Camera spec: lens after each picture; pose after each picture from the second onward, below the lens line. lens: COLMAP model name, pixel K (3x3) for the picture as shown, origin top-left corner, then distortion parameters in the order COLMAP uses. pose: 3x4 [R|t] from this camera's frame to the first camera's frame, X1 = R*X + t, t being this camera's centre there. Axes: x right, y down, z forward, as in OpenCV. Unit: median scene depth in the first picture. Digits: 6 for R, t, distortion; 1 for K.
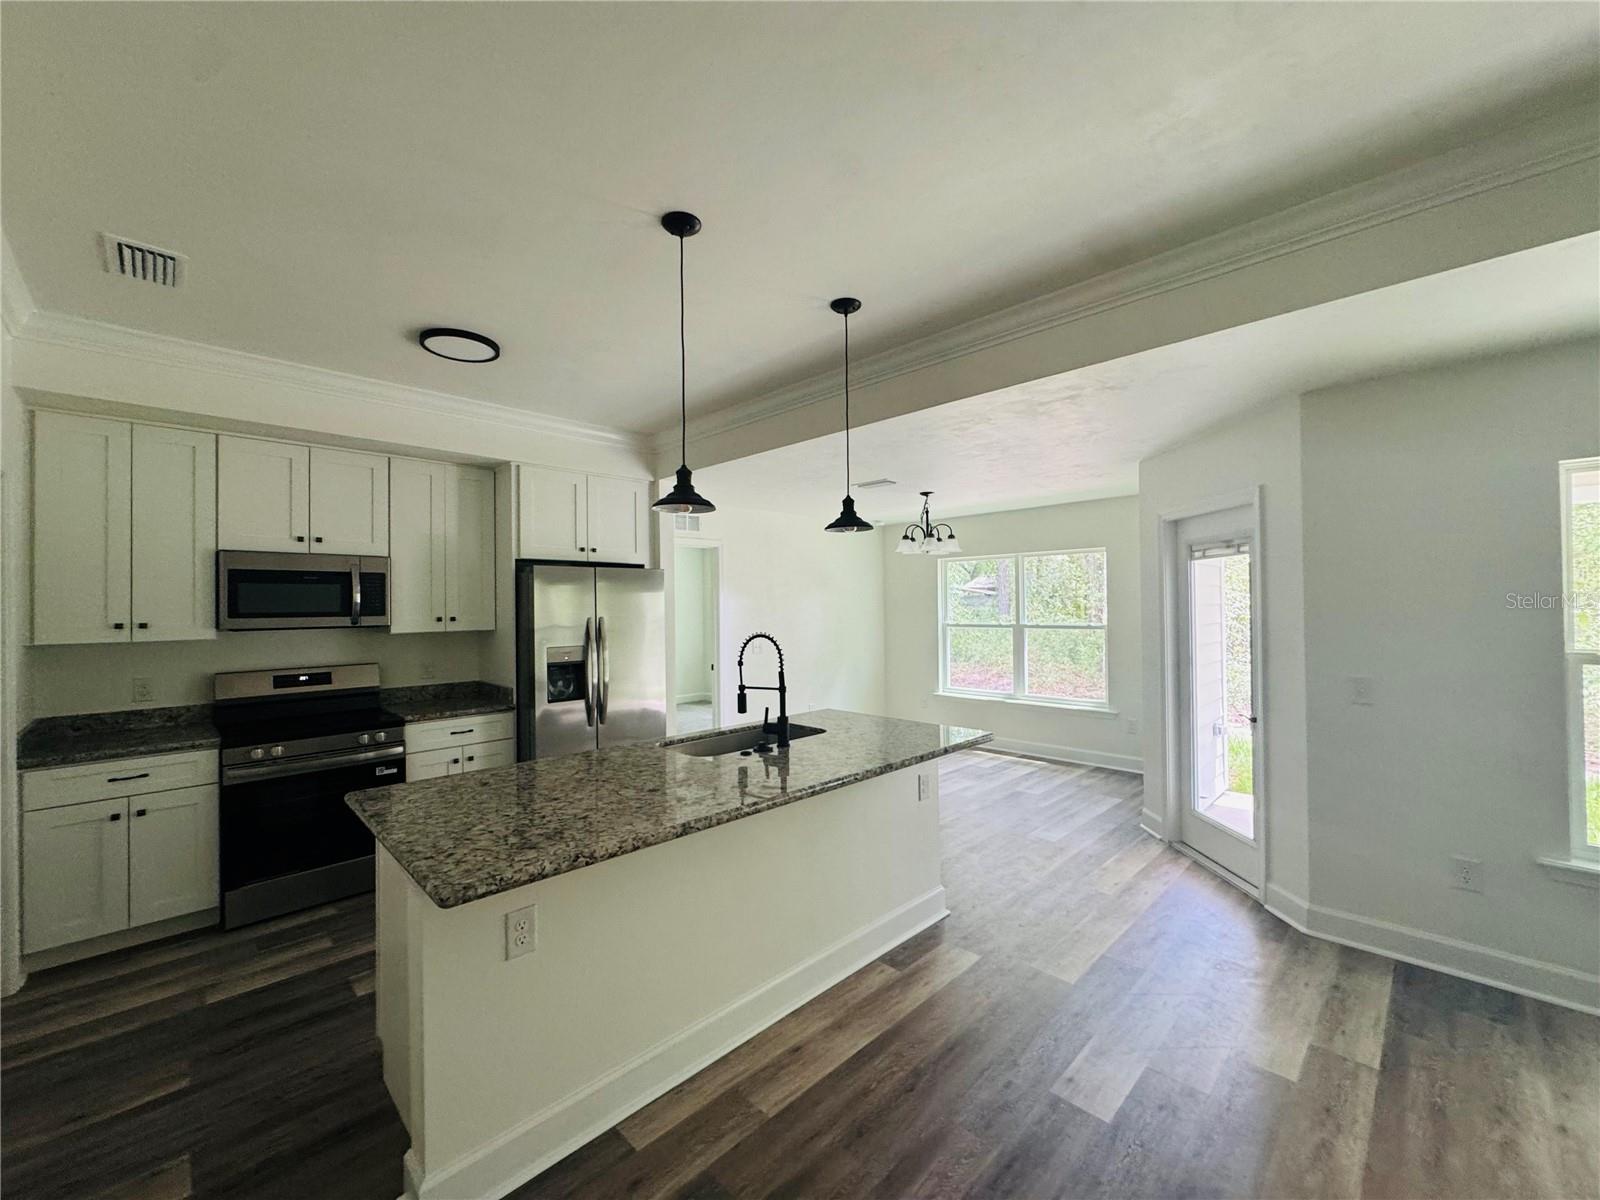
lens RADIAL K [[639.1, 0, 795.5], [0, 639.1, 603.8], [0, 0, 1]] dist [-0.000639, -0.000574]
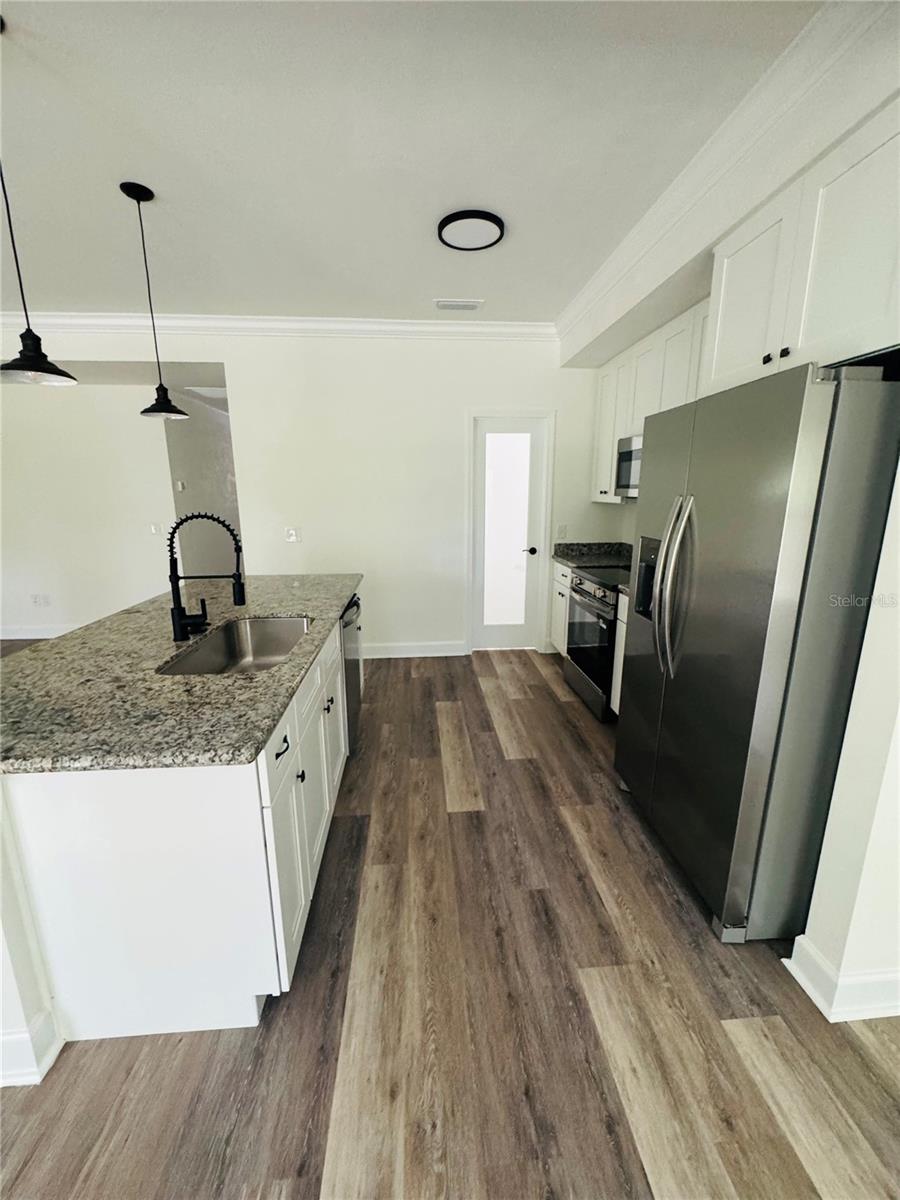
lens RADIAL K [[479.3, 0, 453.6], [0, 479.3, 603.6], [0, 0, 1]] dist [-0.000639, -0.000574]
pose [[-0.638259, 0.188646, -0.746350, 0.237602], [0.016577, 0.972653, 0.231670, 0.019153], [0.769643, 0.135494, -0.623932, 1.710371]]
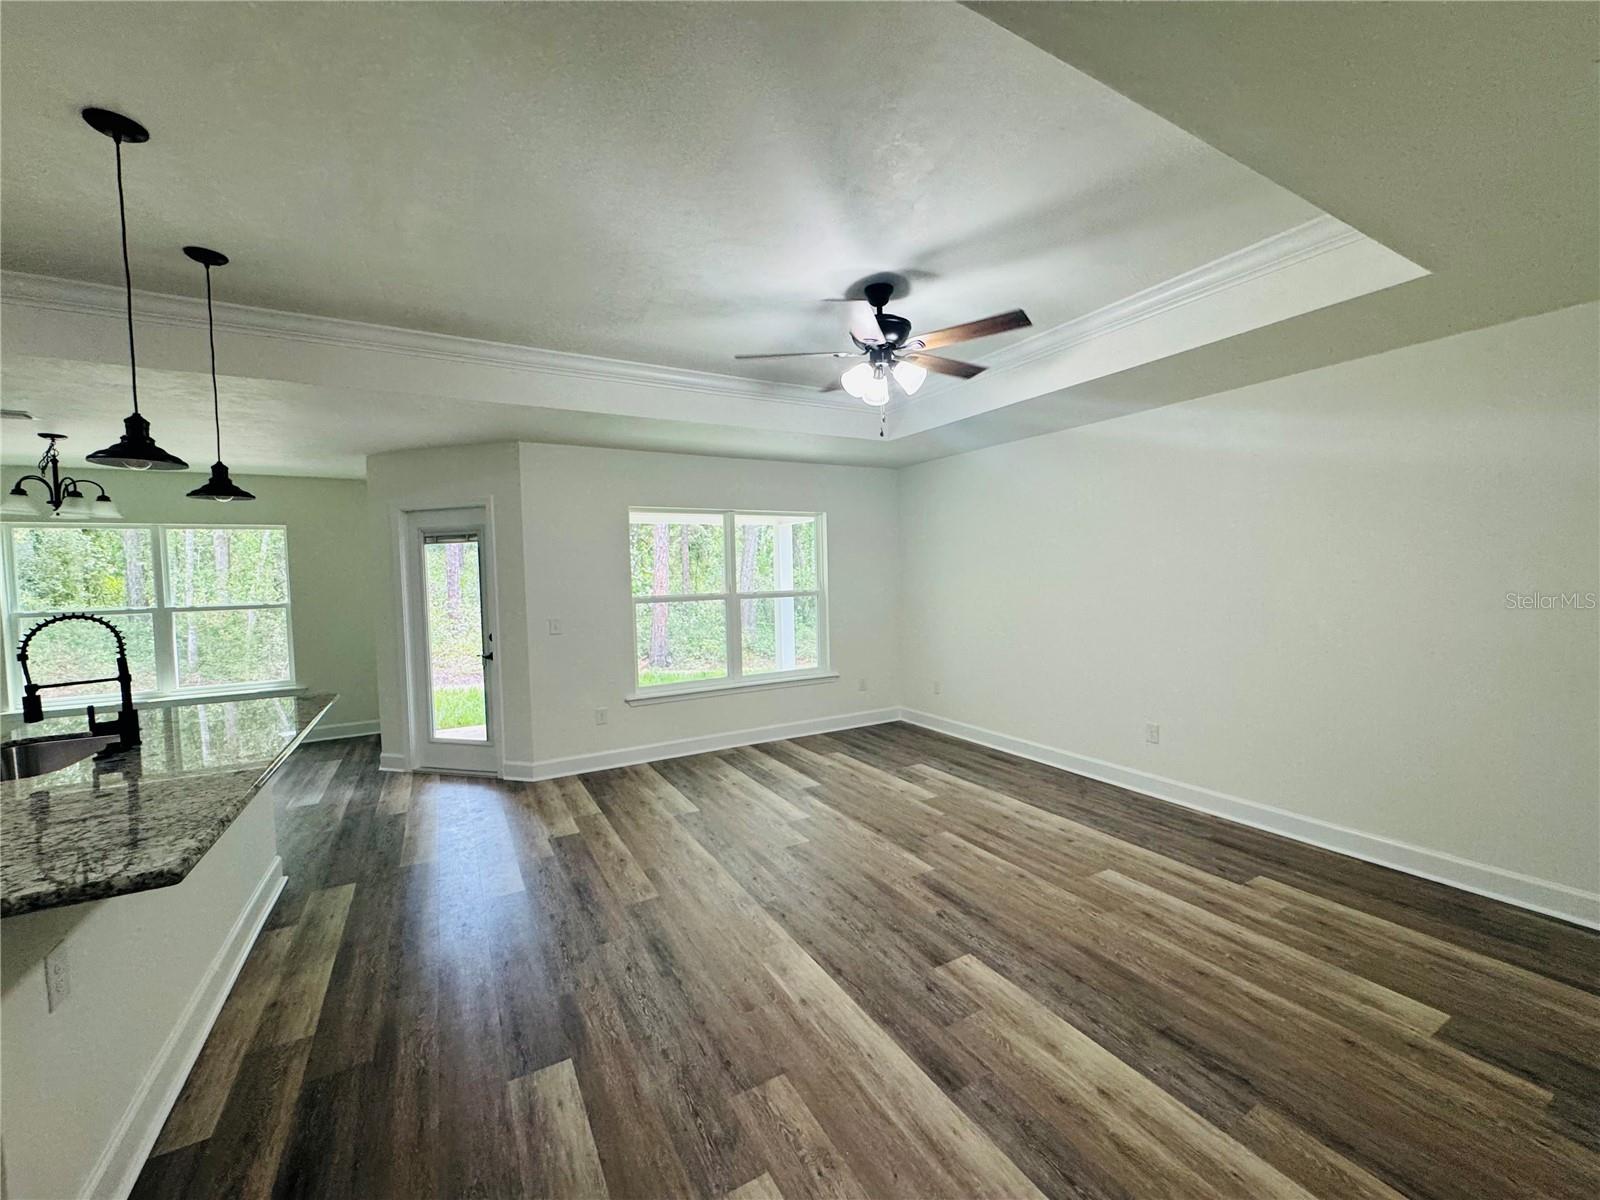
lens RADIAL K [[639.1, 0, 797.2], [0, 639.1, 598.9], [0, 0, 1]] dist [-0.000639, -0.000574]
pose [[0.265657, -0.034642, 0.963445, -0.591683], [0.015414, 0.999379, 0.031684, 0.015895], [-0.963944, 0.006433, 0.266026, -0.078541]]
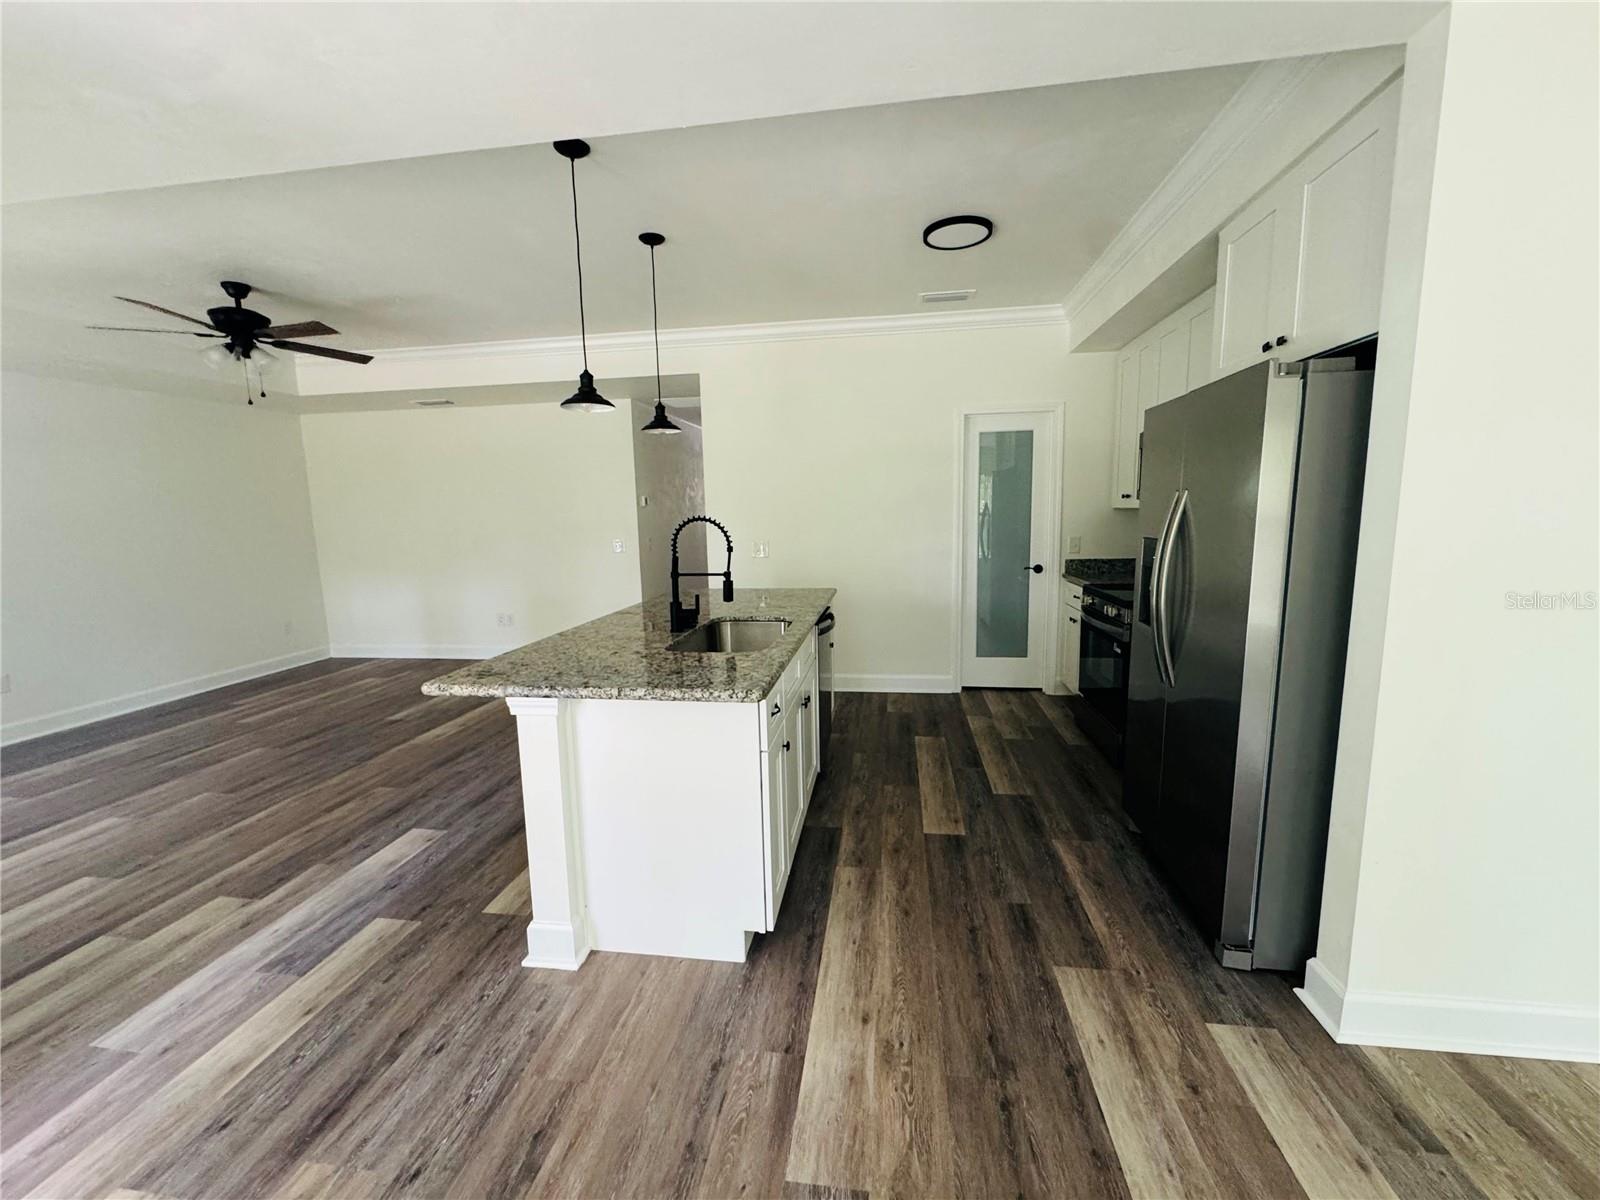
lens RADIAL K [[639.1, 0, 810.2], [0, 639.1, 599.7], [0, 0, 1]] dist [-0.000639, -0.000574]
pose [[-0.784050, 0.114257, -0.610092, 0.418434], [0.035648, 0.989578, 0.139514, 0.040405], [0.619674, 0.087637, -0.779951, 1.886378]]
